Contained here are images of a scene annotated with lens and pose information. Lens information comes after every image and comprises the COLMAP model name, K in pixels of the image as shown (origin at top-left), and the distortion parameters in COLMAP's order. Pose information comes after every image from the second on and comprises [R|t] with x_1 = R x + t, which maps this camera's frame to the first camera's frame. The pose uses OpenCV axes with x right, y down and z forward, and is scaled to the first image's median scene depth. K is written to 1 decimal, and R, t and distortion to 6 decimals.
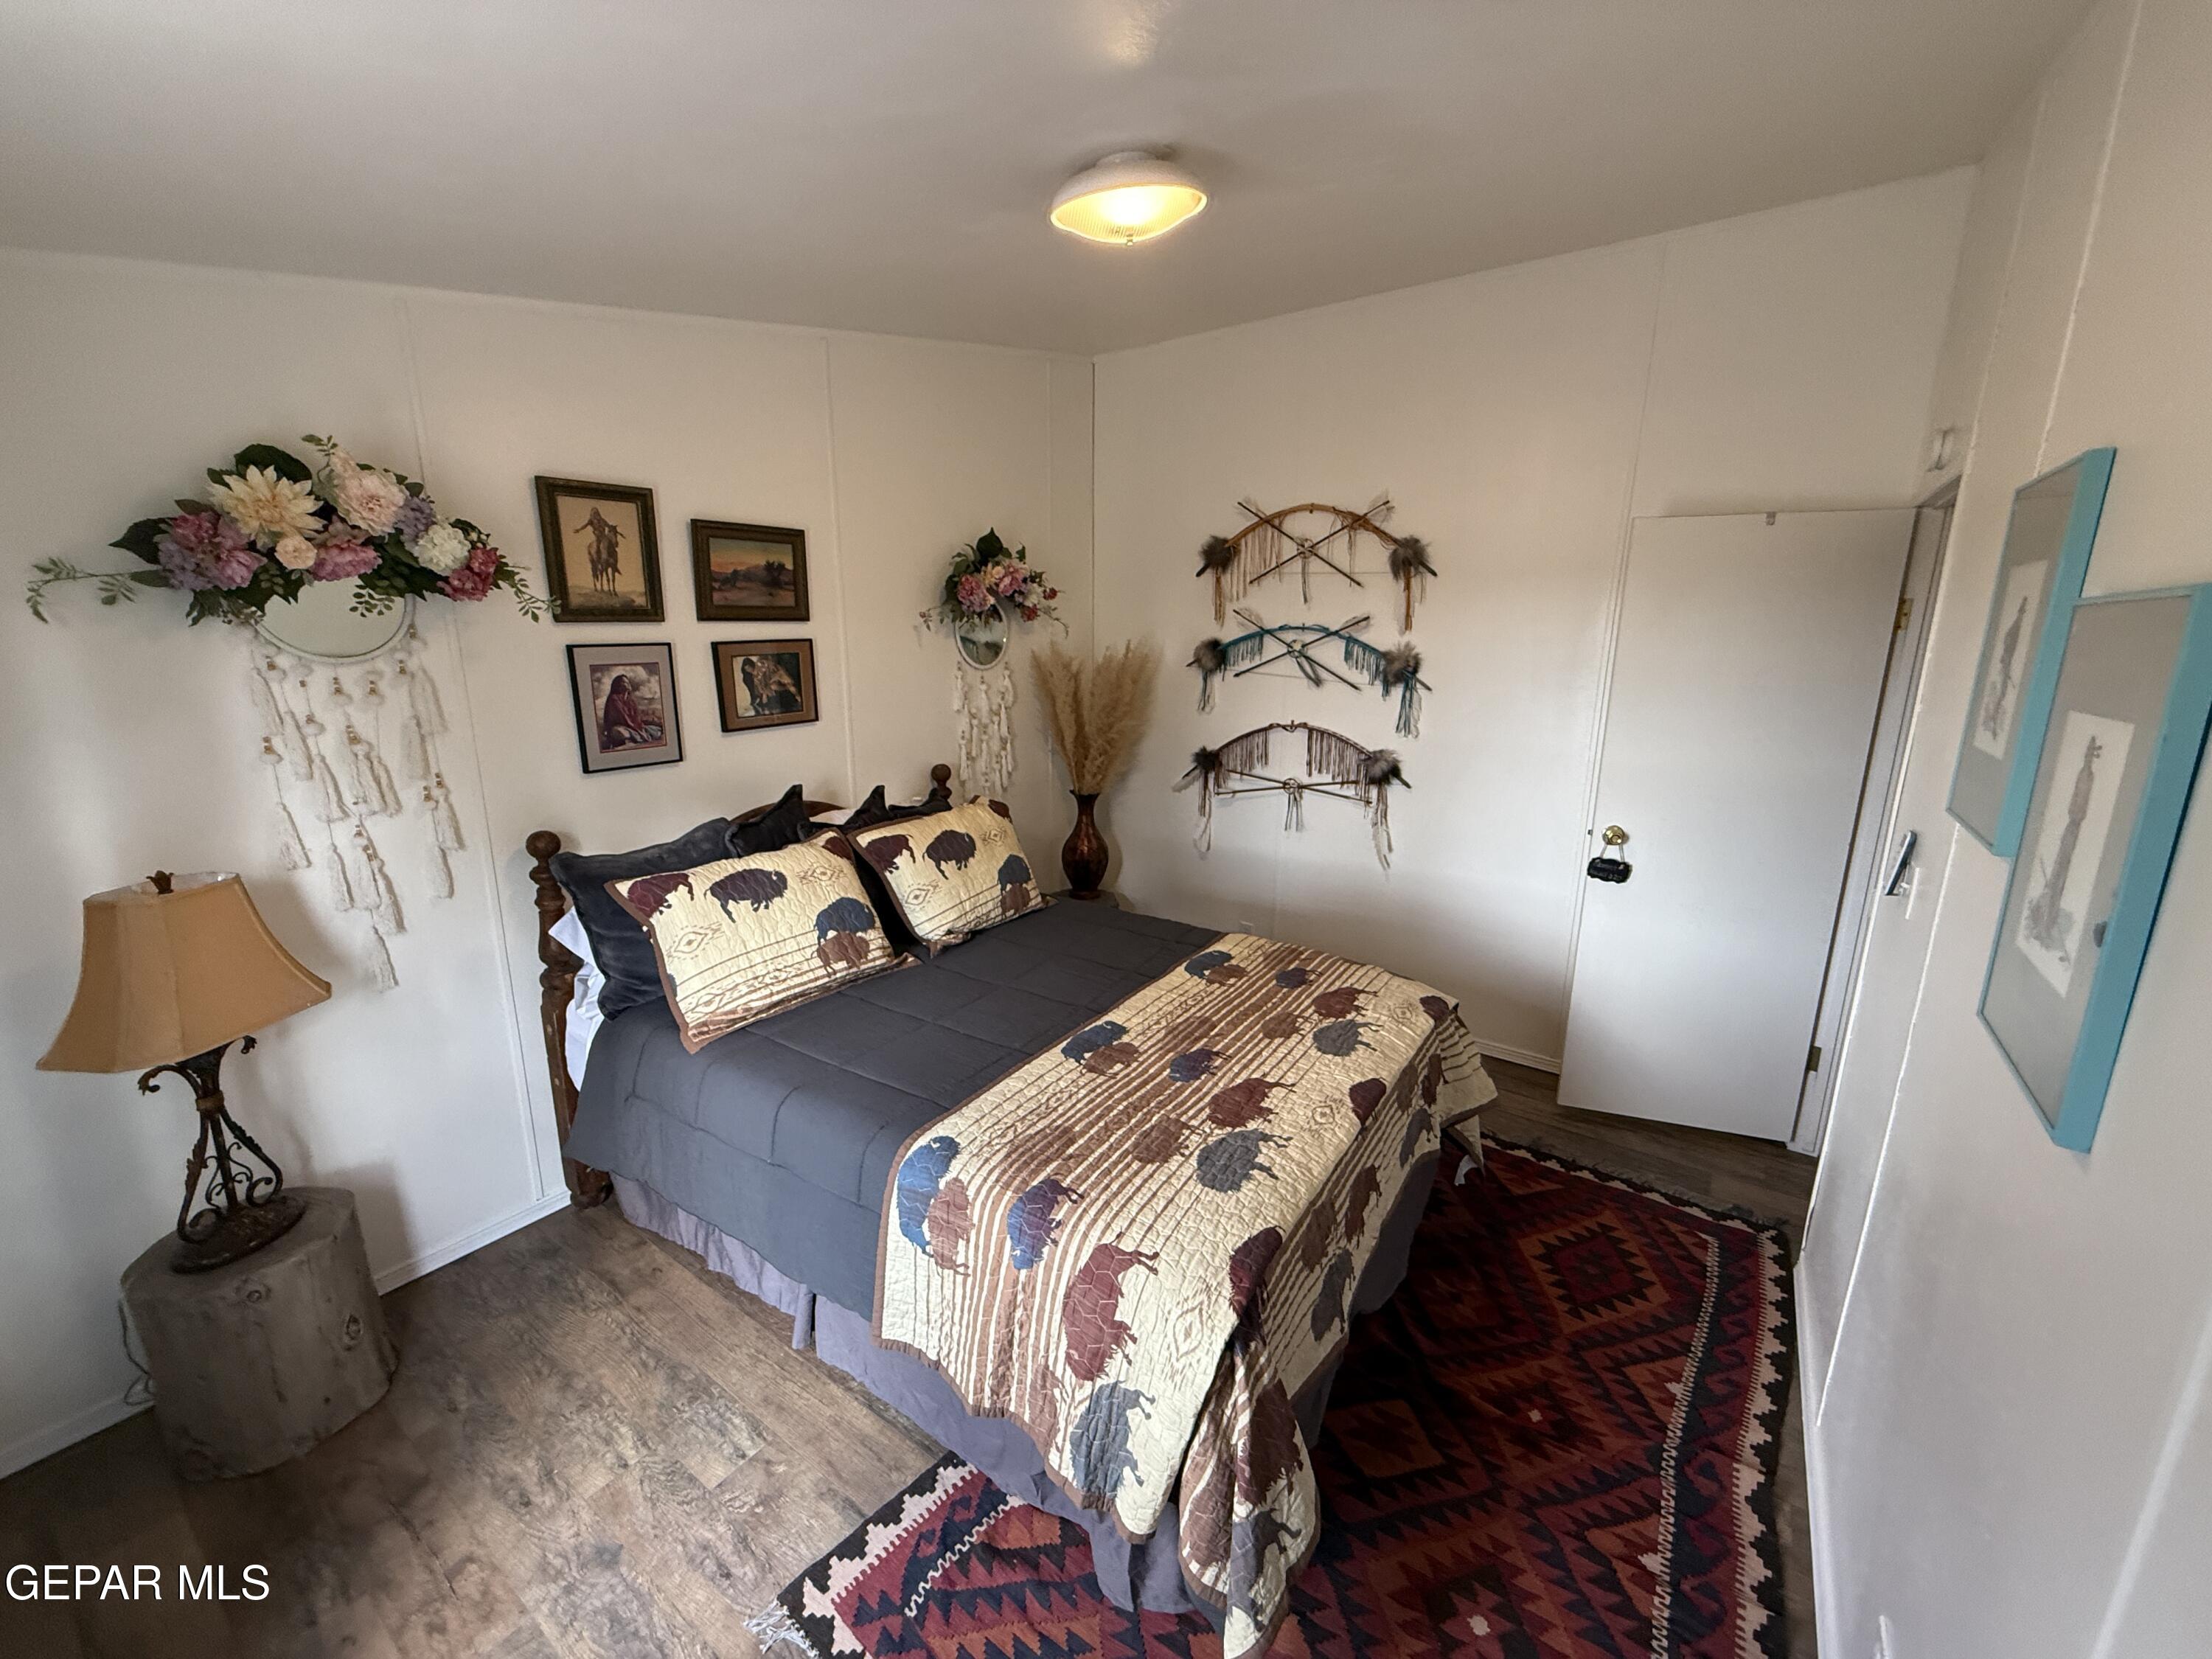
lens RADIAL K [[884.5, 0, 1106.0], [0, 884.5, 836.4], [0, 0, 1]] dist [0.001535, -0.000816]
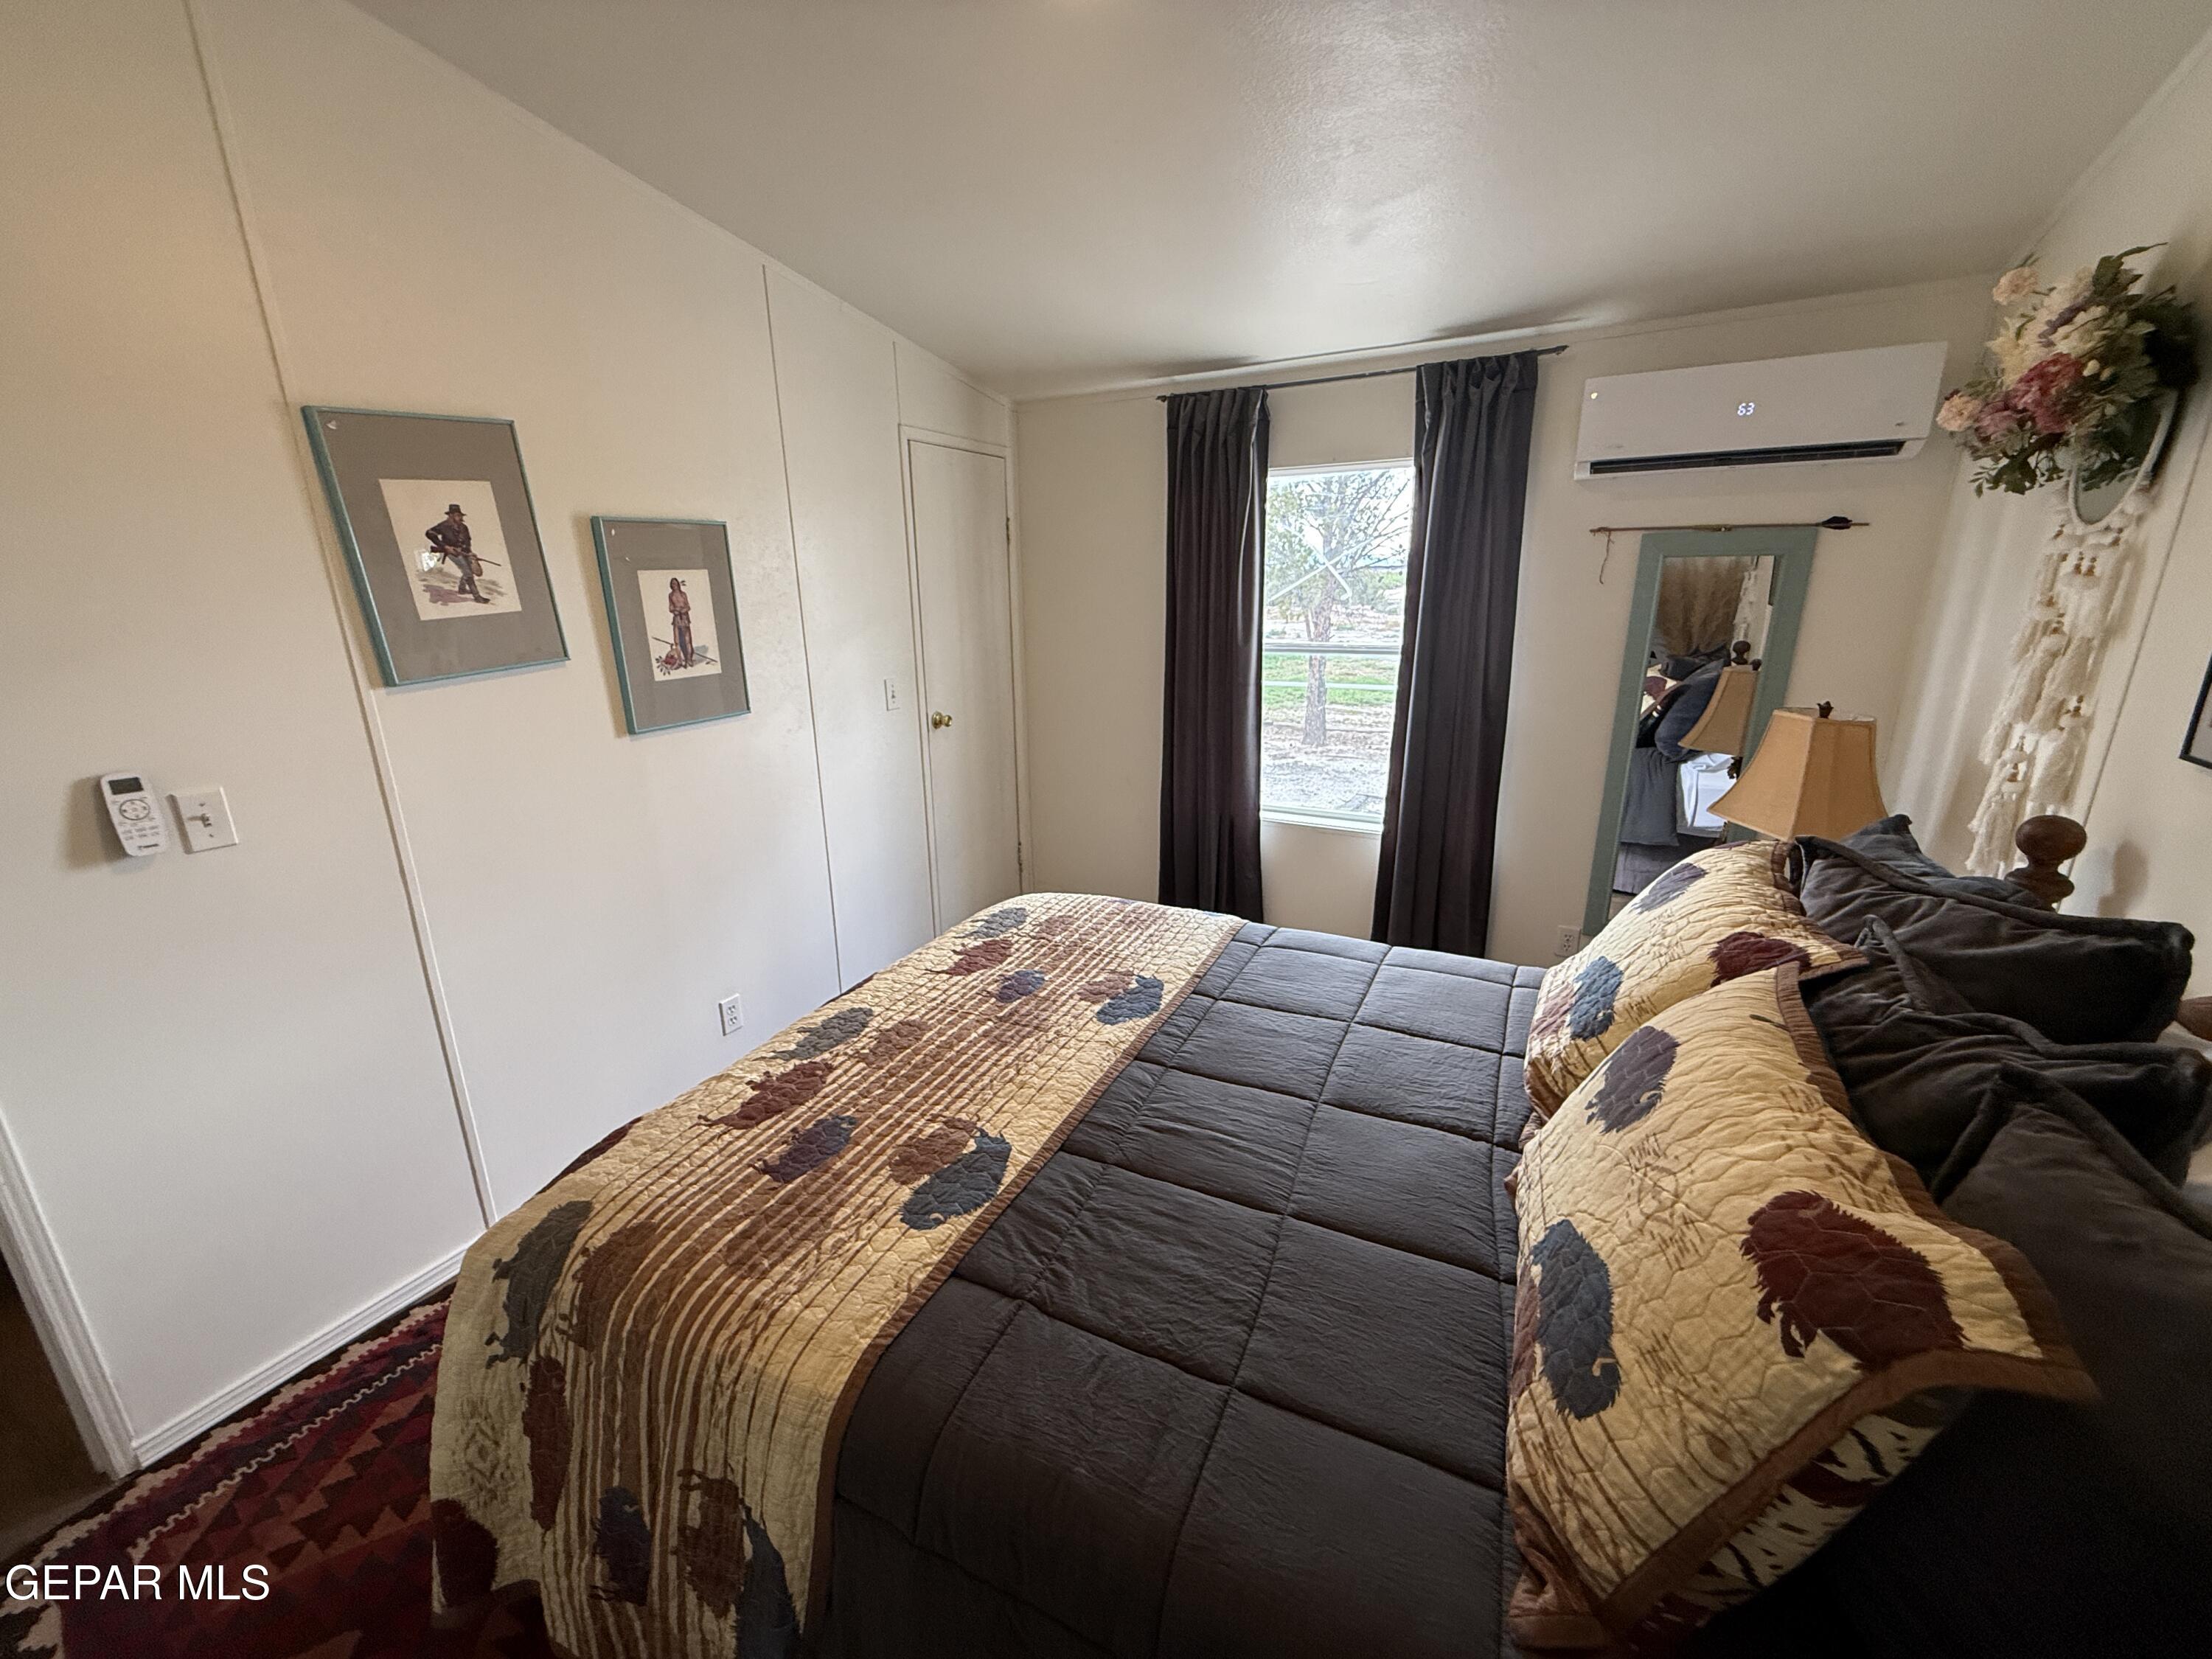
lens RADIAL K [[884.5, 0, 1104.0], [0, 884.5, 823.9], [0, 0, 1]] dist [0.001535, -0.000816]
pose [[-0.992731, 0.042788, -0.112488, 0.107639], [-0.016867, 0.875976, 0.482060, -0.347256], [0.119163, 0.480454, -0.868887, 1.737188]]
